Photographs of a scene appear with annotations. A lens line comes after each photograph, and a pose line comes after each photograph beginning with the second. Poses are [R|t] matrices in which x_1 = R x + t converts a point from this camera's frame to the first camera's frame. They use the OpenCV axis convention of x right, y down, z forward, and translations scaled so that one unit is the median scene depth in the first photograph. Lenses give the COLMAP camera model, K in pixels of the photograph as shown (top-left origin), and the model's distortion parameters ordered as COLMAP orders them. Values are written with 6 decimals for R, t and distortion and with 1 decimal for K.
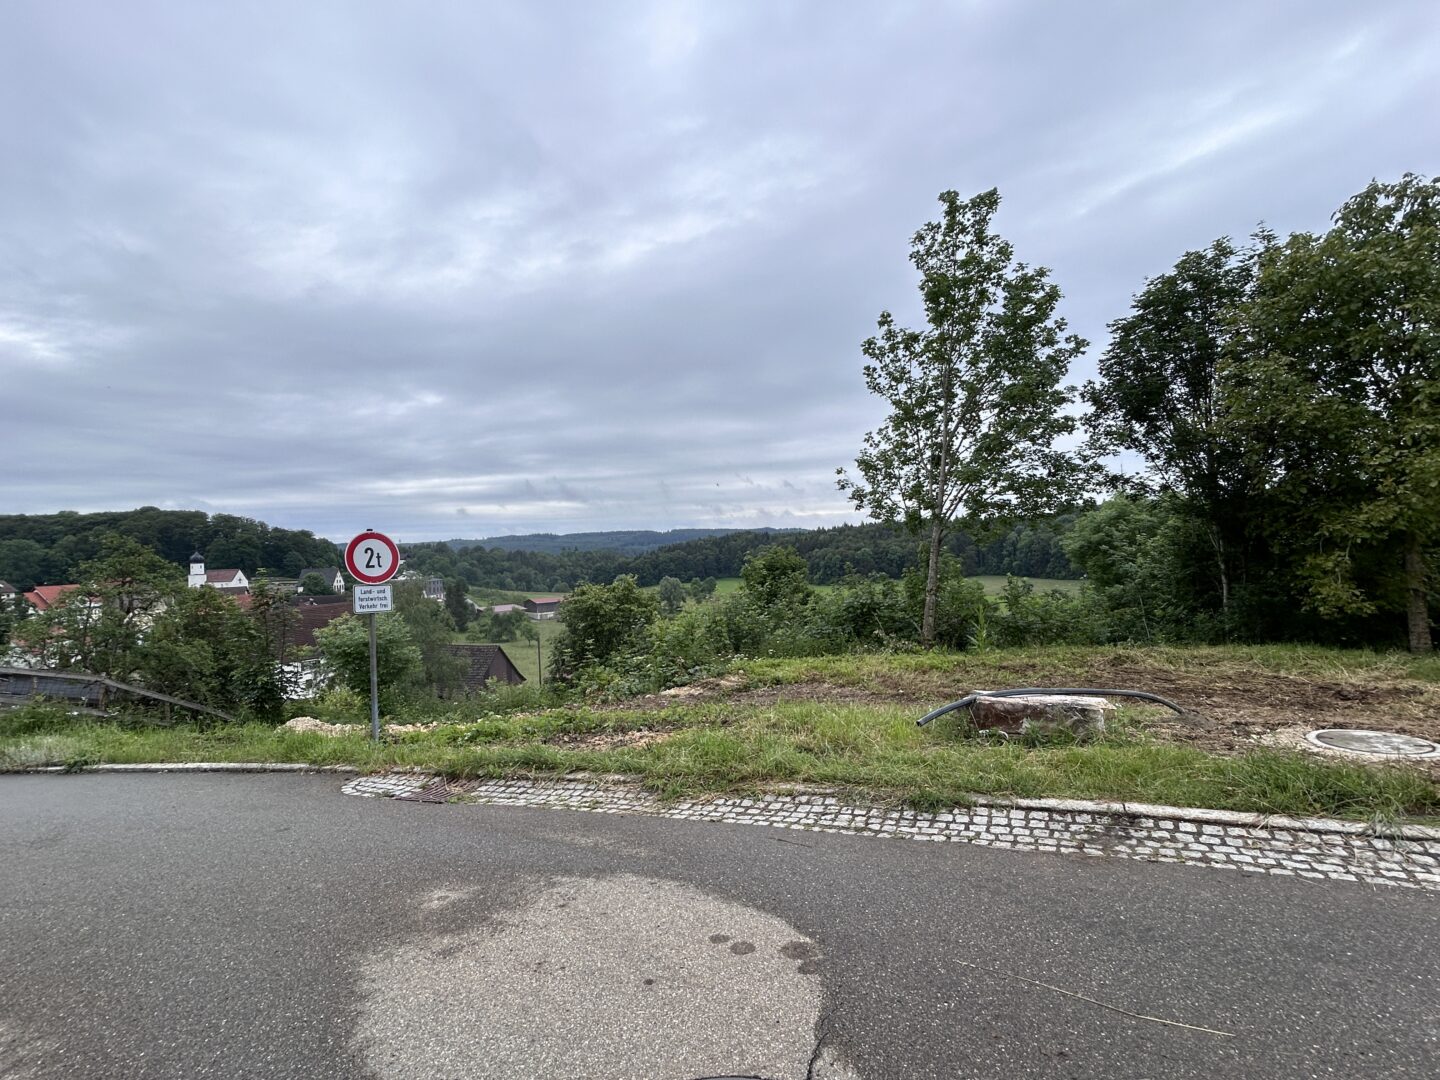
lens RADIAL K [[674.0, 0, 715.8], [0, 674.0, 543.7], [0, 0, 1]] dist [0.001352, 0.000942]
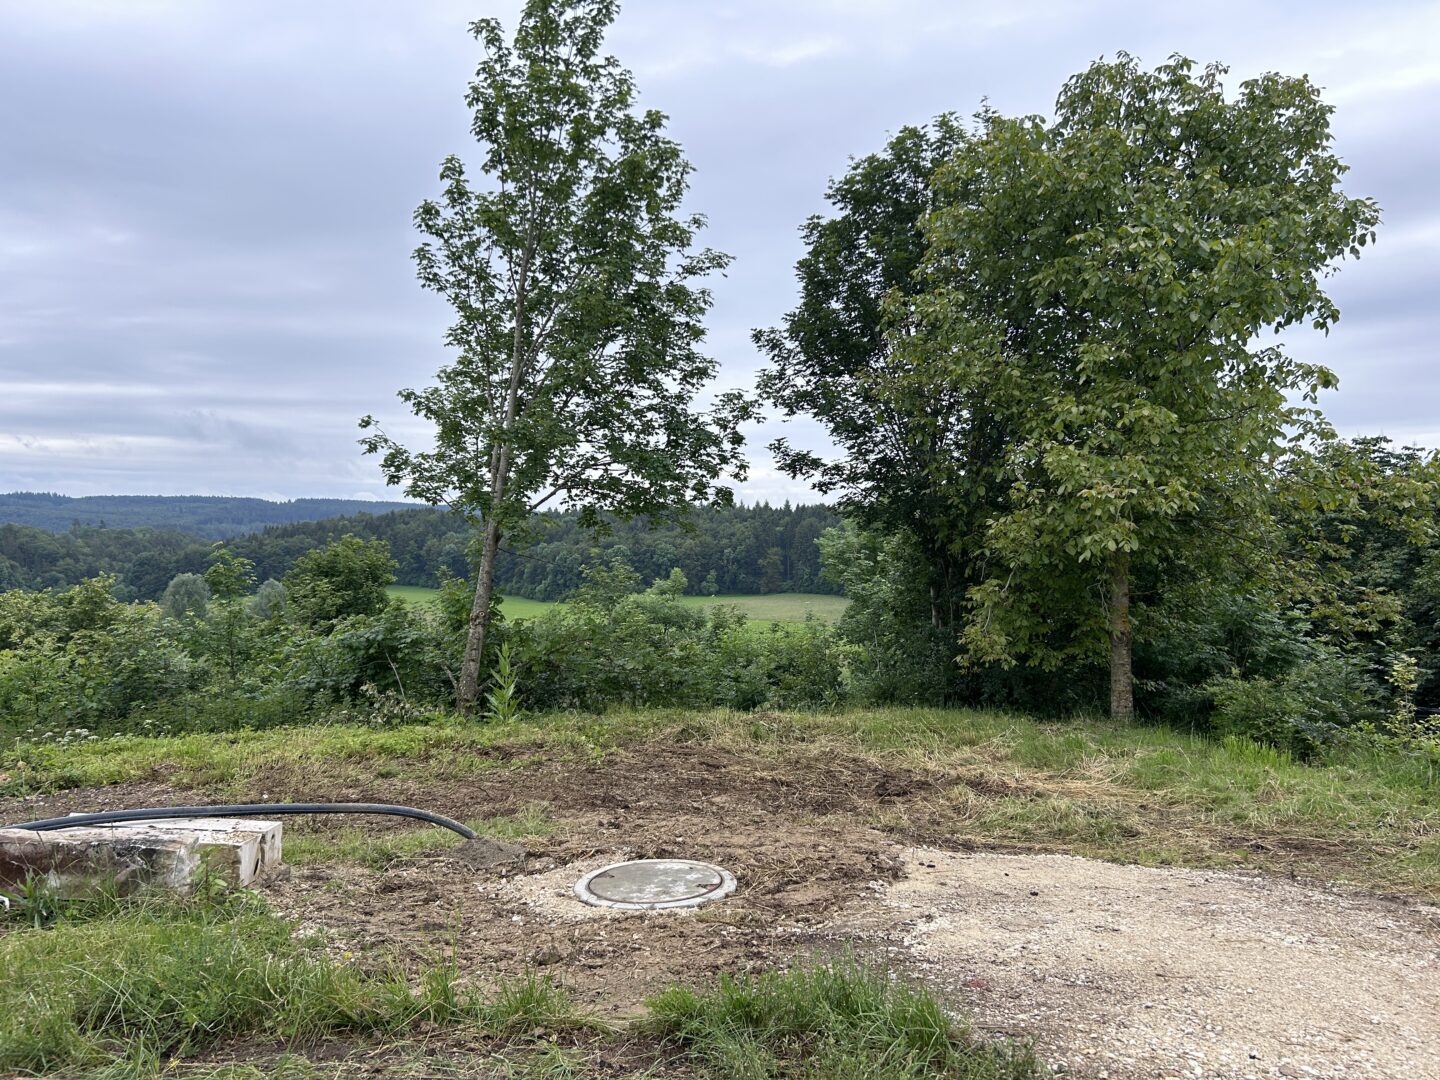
lens RADIAL K [[1077.6, 0, 721.8], [0, 1077.6, 540.4], [0, 0, 1]] dist [0.057761, -0.001050]
pose [[0.961774, 0.041287, 0.270713, 0.245514], [-0.043135, 0.999069, 0.000878, -0.011929], [-0.270425, -0.012521, 0.962660, -0.004904]]
